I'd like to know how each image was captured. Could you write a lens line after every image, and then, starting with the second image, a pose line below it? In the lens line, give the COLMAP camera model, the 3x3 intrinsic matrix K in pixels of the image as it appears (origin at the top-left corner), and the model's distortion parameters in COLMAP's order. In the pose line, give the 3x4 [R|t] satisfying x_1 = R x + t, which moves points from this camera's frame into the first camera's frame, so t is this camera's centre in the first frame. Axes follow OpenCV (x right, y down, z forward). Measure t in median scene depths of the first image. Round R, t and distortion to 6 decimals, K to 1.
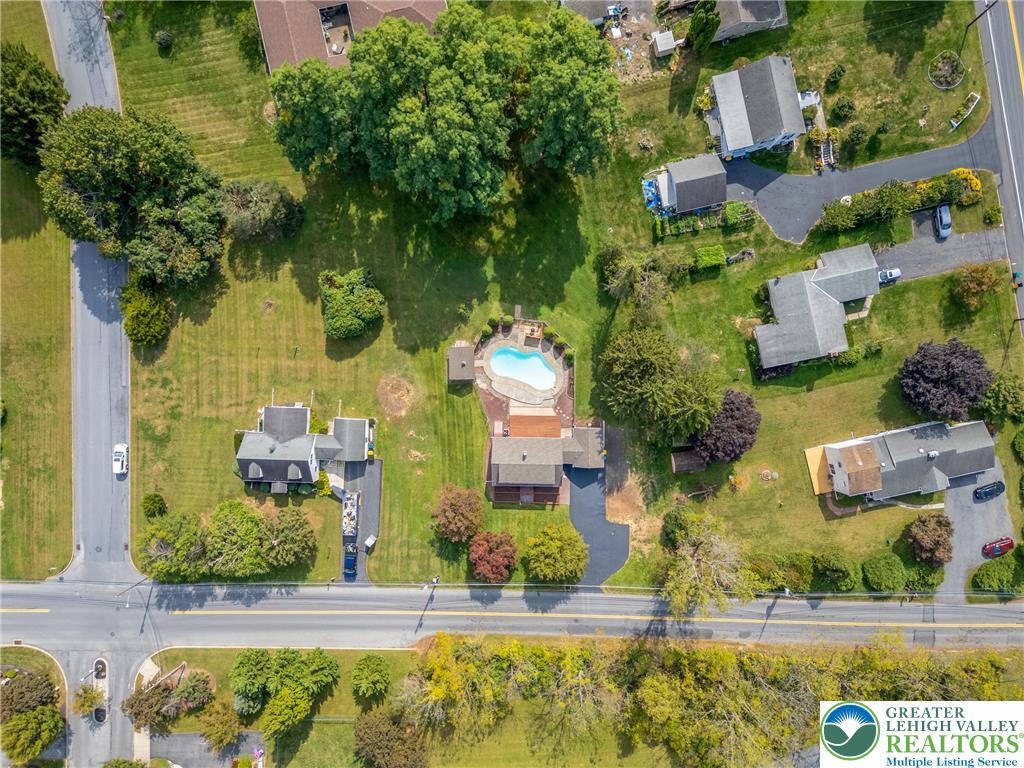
lens RADIAL K [[718.8, 0, 512.0], [0, 718.8, 384.0], [0, 0, 1]] dist [0.068109, -0.063977]
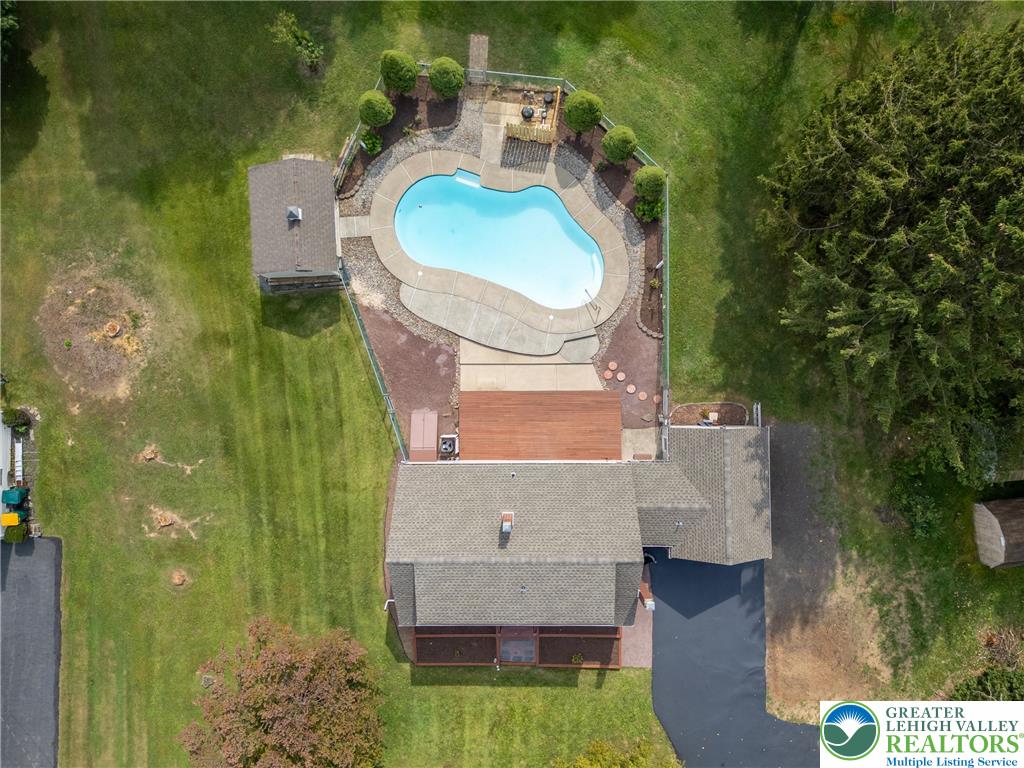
lens RADIAL K [[718.8, 0, 512.0], [0, 718.8, 384.0], [0, 0, 1]] dist [0.068109, -0.063977]
pose [[0.999856, -0.016918, 0.000974, 0.019751], [0.016907, 0.999809, 0.009831, 0.037610], [-0.001140, -0.009813, 0.999951, 0.682808]]
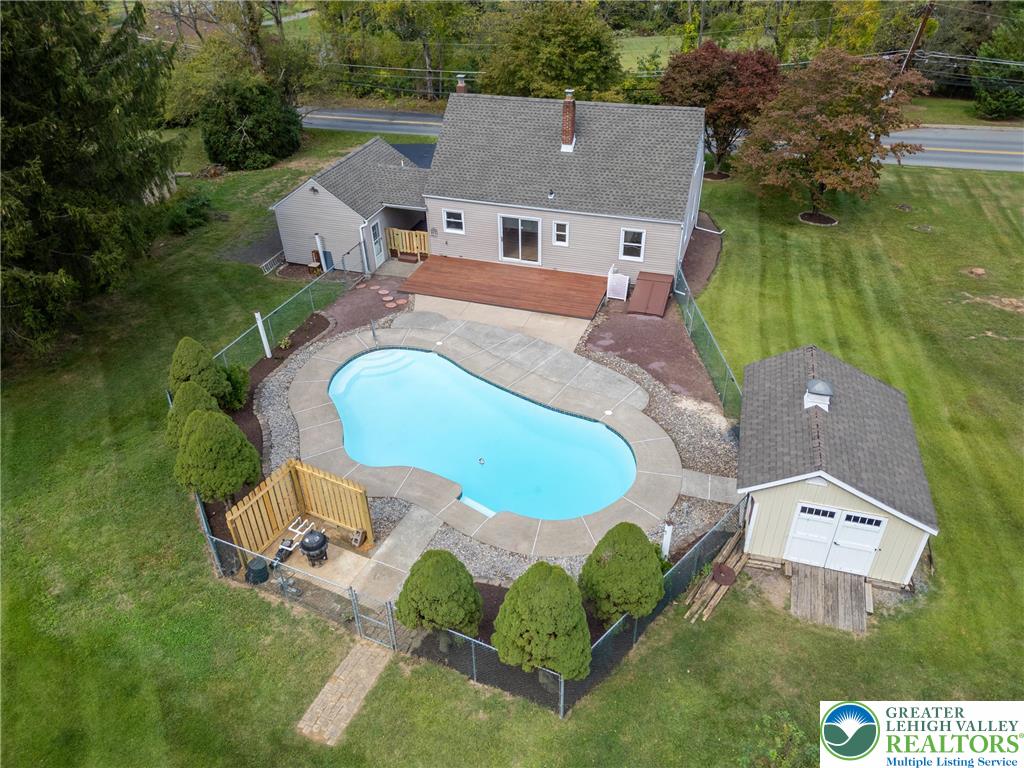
lens RADIAL K [[718.8, 0, 512.0], [0, 718.8, 384.0], [0, 0, 1]] dist [0.068109, -0.063977]
pose [[-0.951301, -0.148974, 0.269876, -0.045104], [0.306906, -0.539774, 0.783870, -0.161217], [0.028895, 0.828523, 0.559208, 0.884288]]
